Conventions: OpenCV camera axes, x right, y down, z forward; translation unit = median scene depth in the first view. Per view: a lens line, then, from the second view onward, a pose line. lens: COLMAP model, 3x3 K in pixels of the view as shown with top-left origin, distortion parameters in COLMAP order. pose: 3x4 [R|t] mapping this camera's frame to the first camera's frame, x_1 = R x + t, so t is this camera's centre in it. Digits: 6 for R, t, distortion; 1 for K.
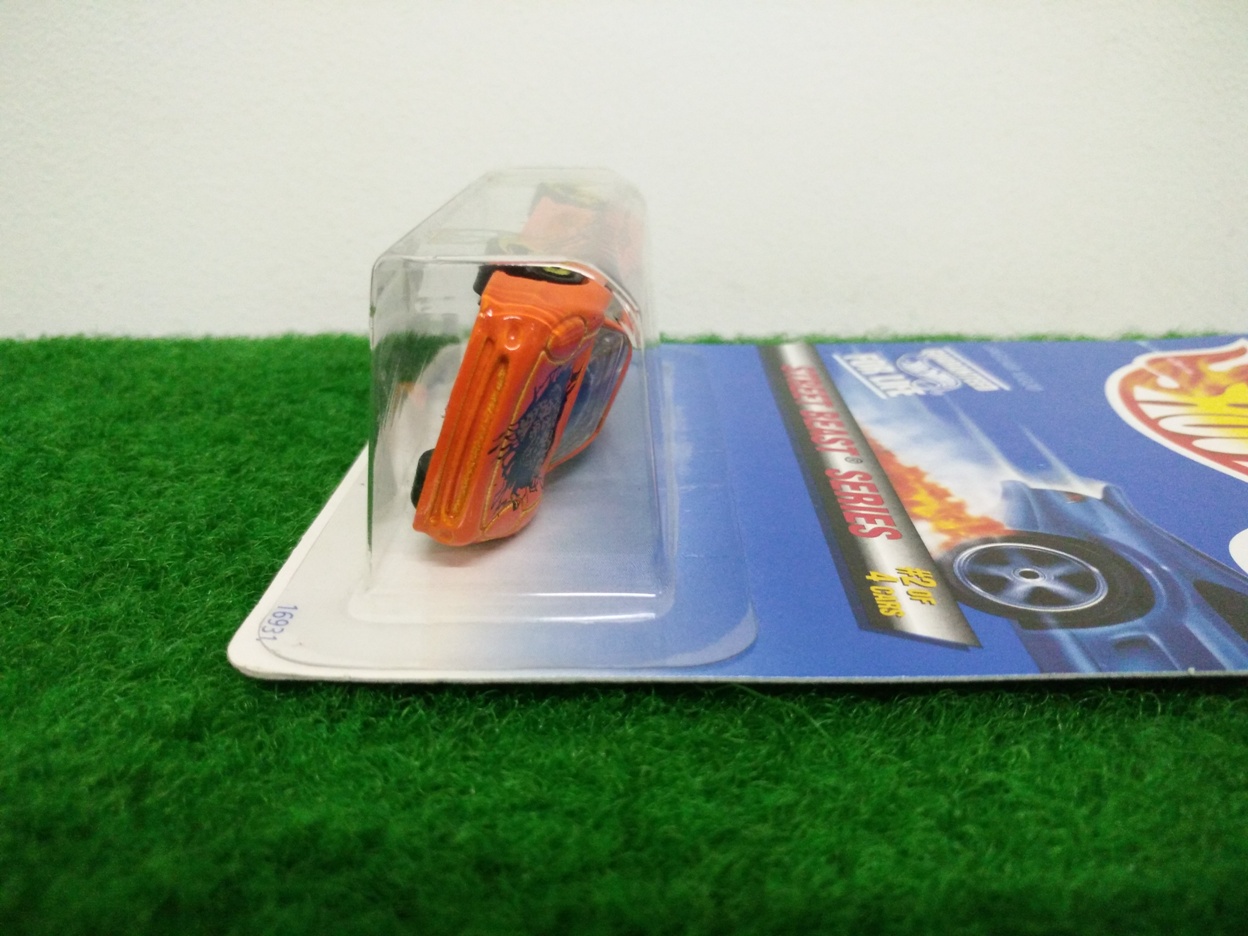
lens RADIAL K [[1031.0, 0, 624.0], [0, 1031.0, 468.0], [0, 0, 1]] dist [-0.184008, 0.000650]
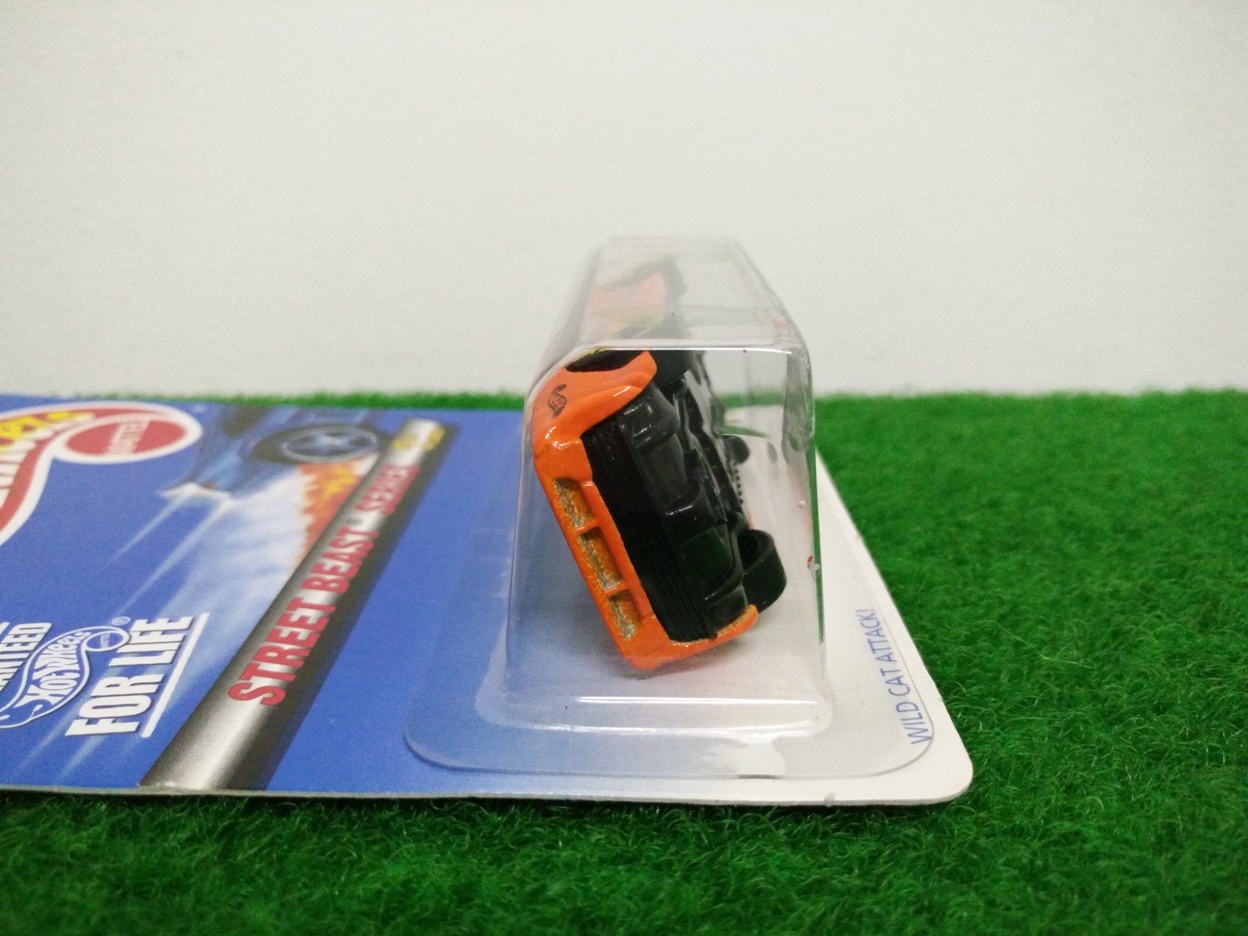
lens RADIAL K [[1006.6, 0, 624.0], [0, 1006.6, 468.0], [0, 0, 1]] dist [-0.078227, 0.005803]
pose [[-0.999864, 0.006093, -0.015308, -0.038042], [-0.005581, 0.748934, 0.662621, -0.777425], [0.015502, 0.662616, -0.748799, 1.853074]]
